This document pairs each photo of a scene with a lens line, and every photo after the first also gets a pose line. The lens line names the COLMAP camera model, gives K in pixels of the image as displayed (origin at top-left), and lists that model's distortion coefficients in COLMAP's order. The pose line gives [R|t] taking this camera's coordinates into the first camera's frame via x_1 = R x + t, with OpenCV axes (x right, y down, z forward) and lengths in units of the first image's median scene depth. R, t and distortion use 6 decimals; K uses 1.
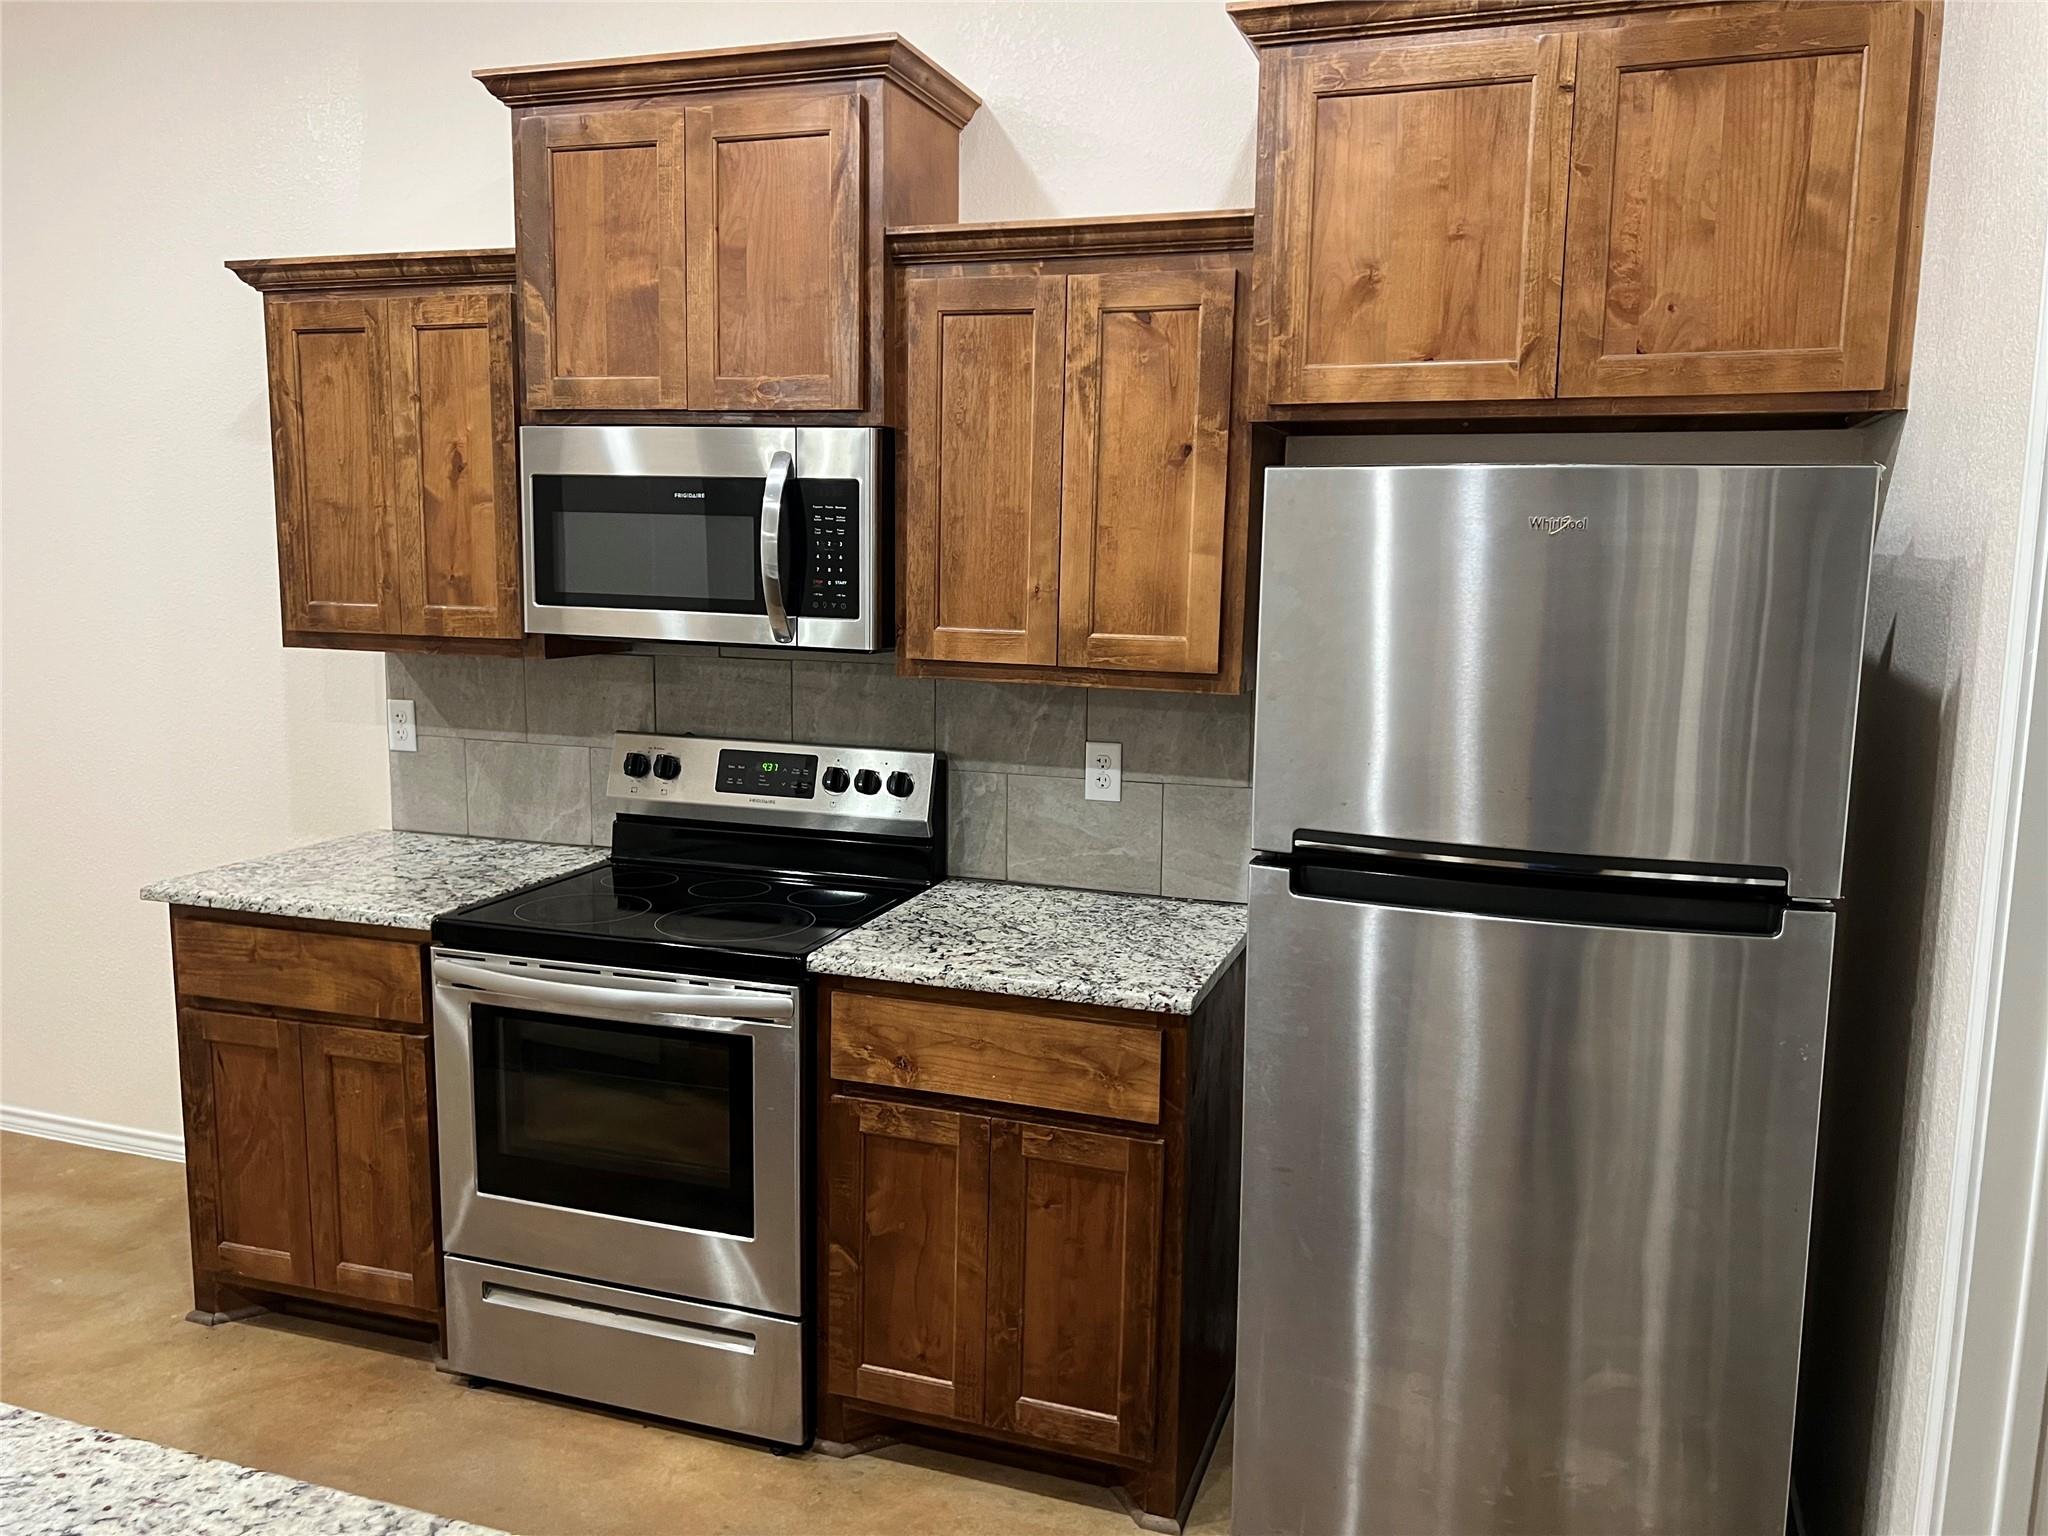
lens RADIAL K [[1561.0, 0, 1024.0], [0, 1561.0, 768.0], [0, 0, 1]] dist [0.034937, -0.002953]
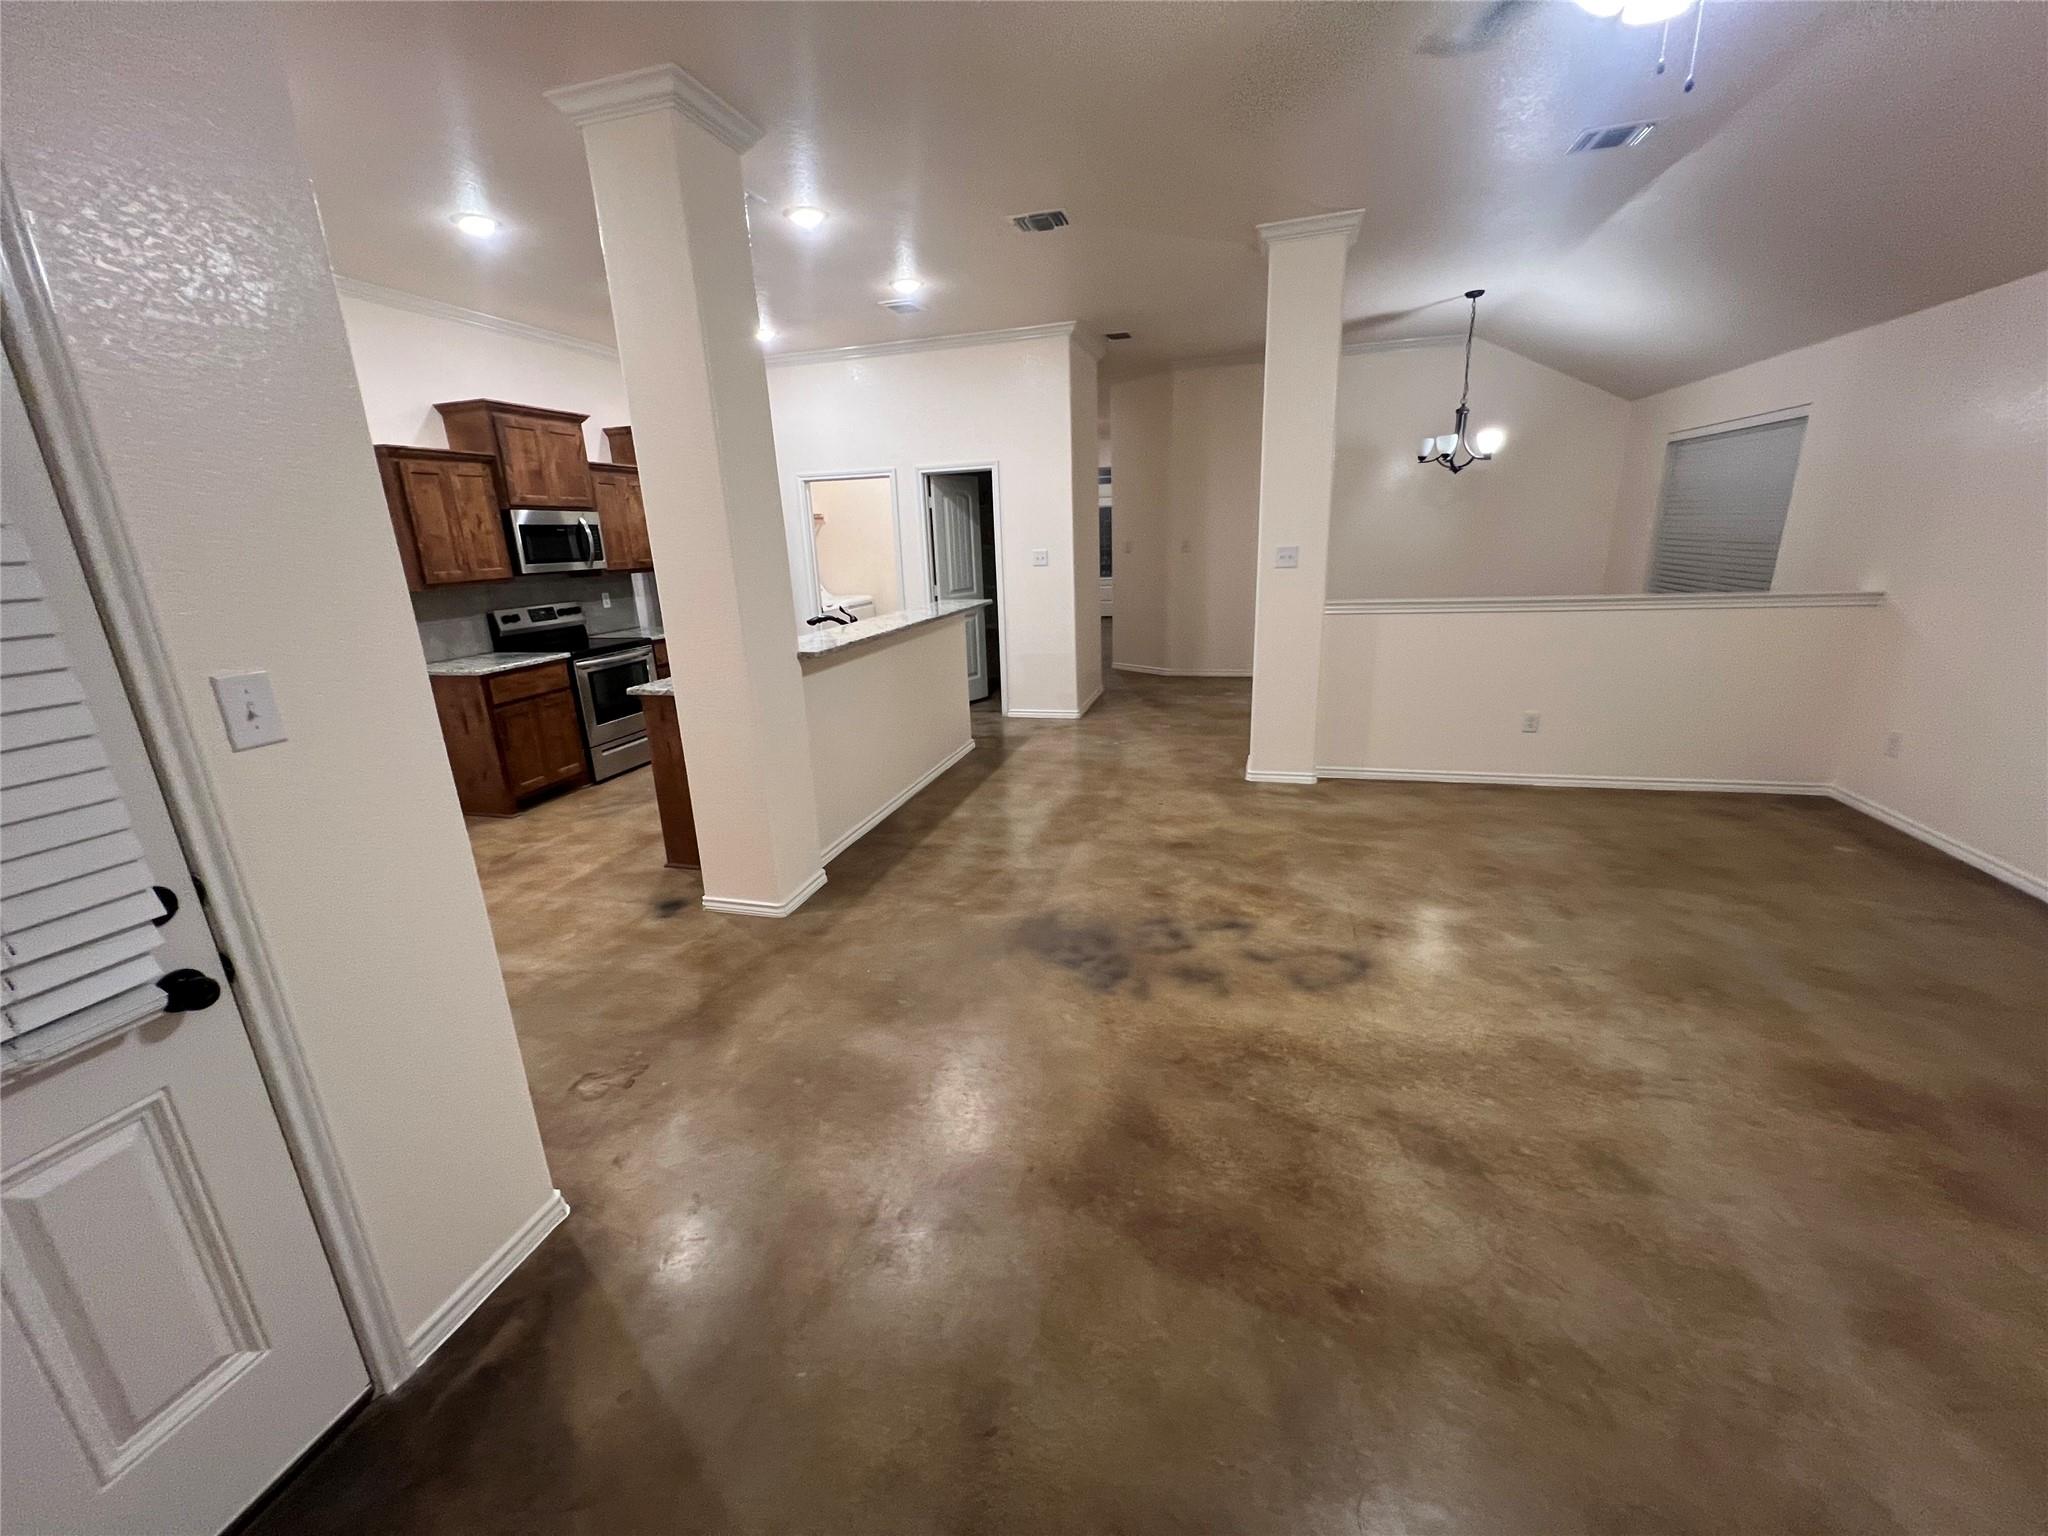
lens RADIAL K [[811.0, 0, 1017.9], [0, 811.0, 770.8], [0, 0, 1]] dist [-0.003847, 0.000081]
pose [[-0.056369, -0.291798, 0.954818, -2.174674], [0.186092, 0.936509, 0.297189, -0.010029], [-0.980914, 0.194436, 0.001511, 0.054826]]
